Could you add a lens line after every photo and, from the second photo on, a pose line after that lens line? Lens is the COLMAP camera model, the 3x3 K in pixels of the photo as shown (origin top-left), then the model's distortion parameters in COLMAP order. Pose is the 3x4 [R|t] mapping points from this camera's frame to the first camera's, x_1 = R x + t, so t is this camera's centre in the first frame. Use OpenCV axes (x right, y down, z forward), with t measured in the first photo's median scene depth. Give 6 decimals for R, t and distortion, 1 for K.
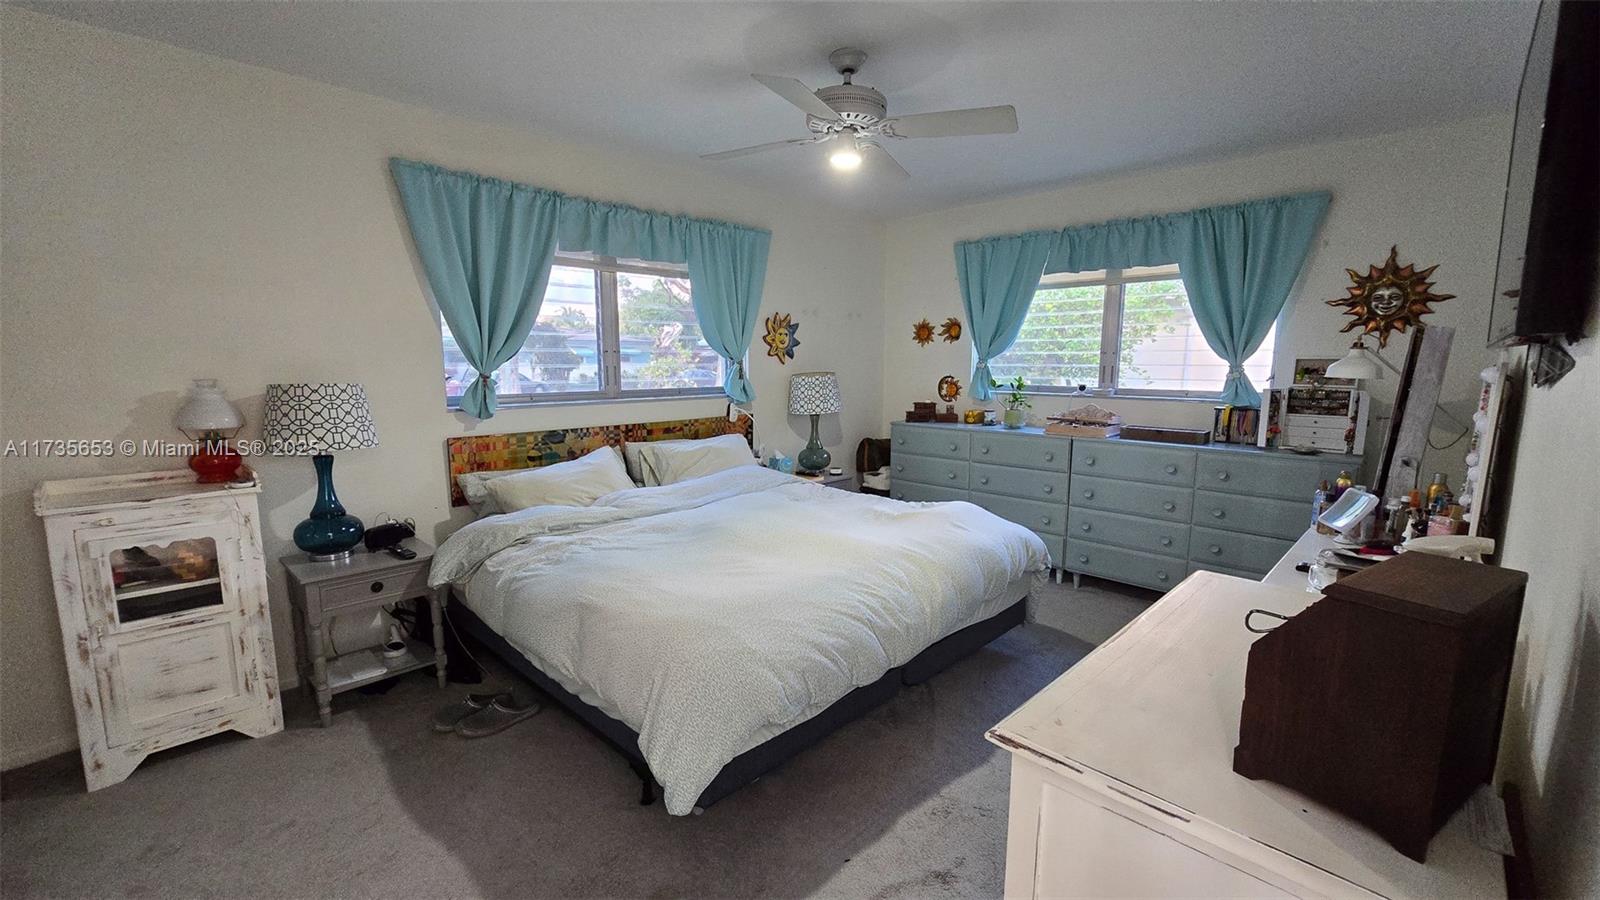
lens RADIAL K [[652.5, 0, 805.5], [0, 652.5, 449.1], [0, 0, 1]] dist [-0.003524, 0.001168]
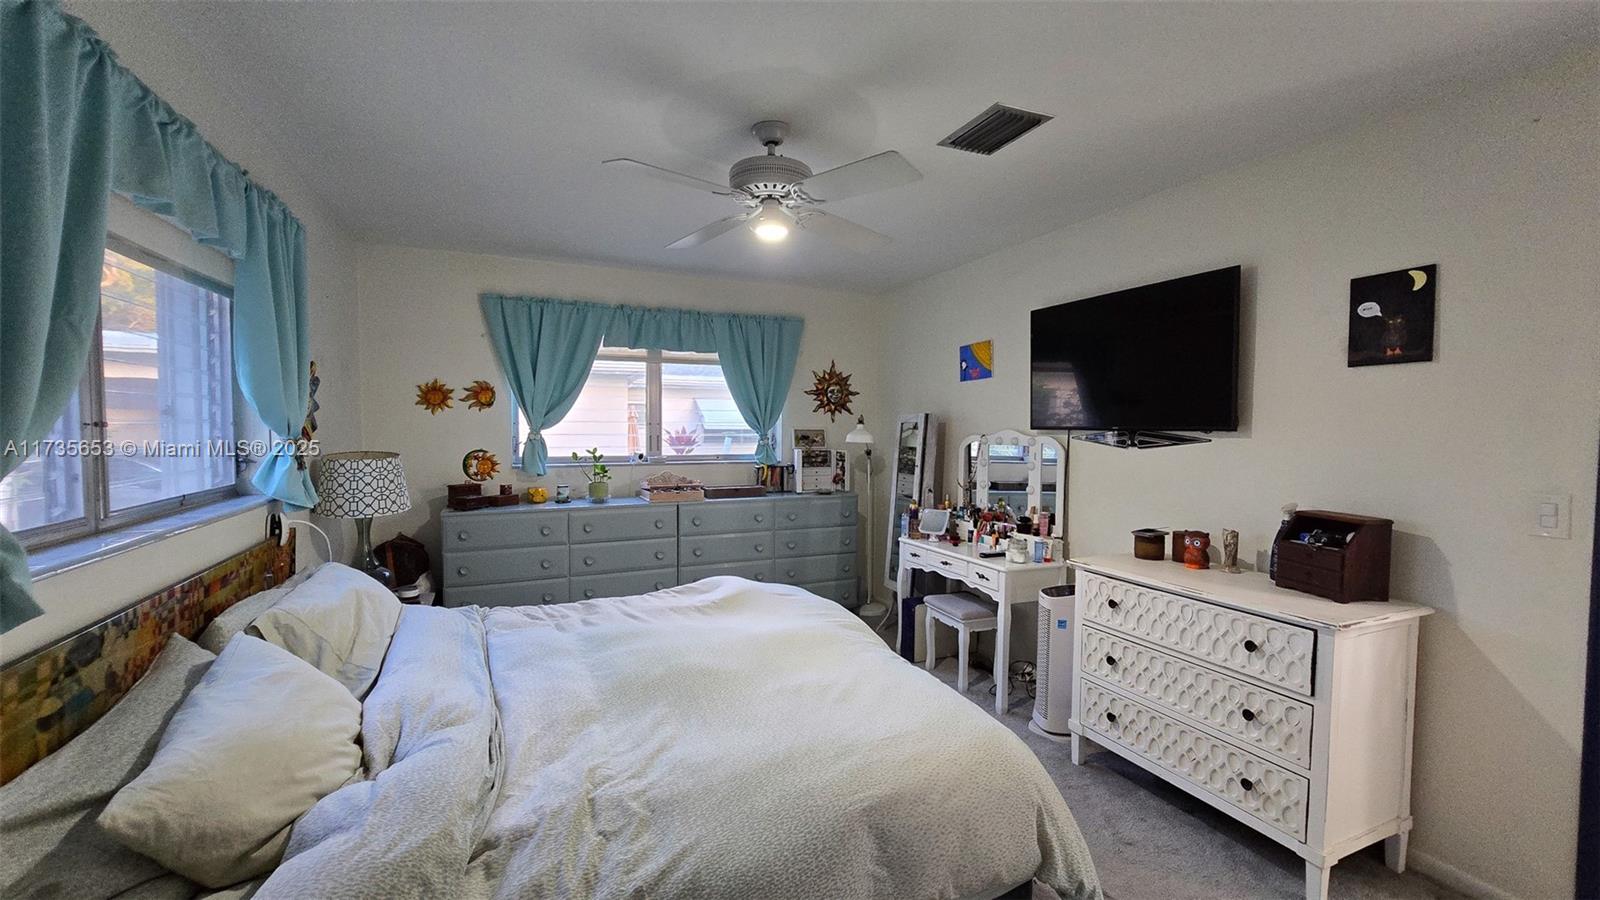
lens RADIAL K [[652.5, 0, 809.8], [0, 652.5, 452.1], [0, 0, 1]] dist [-0.003524, 0.001168]
pose [[0.366713, -0.041096, 0.929426, -0.514534], [0.121889, 0.992535, -0.004205, -0.071315], [-0.922315, 0.114829, 0.368985, 0.400527]]
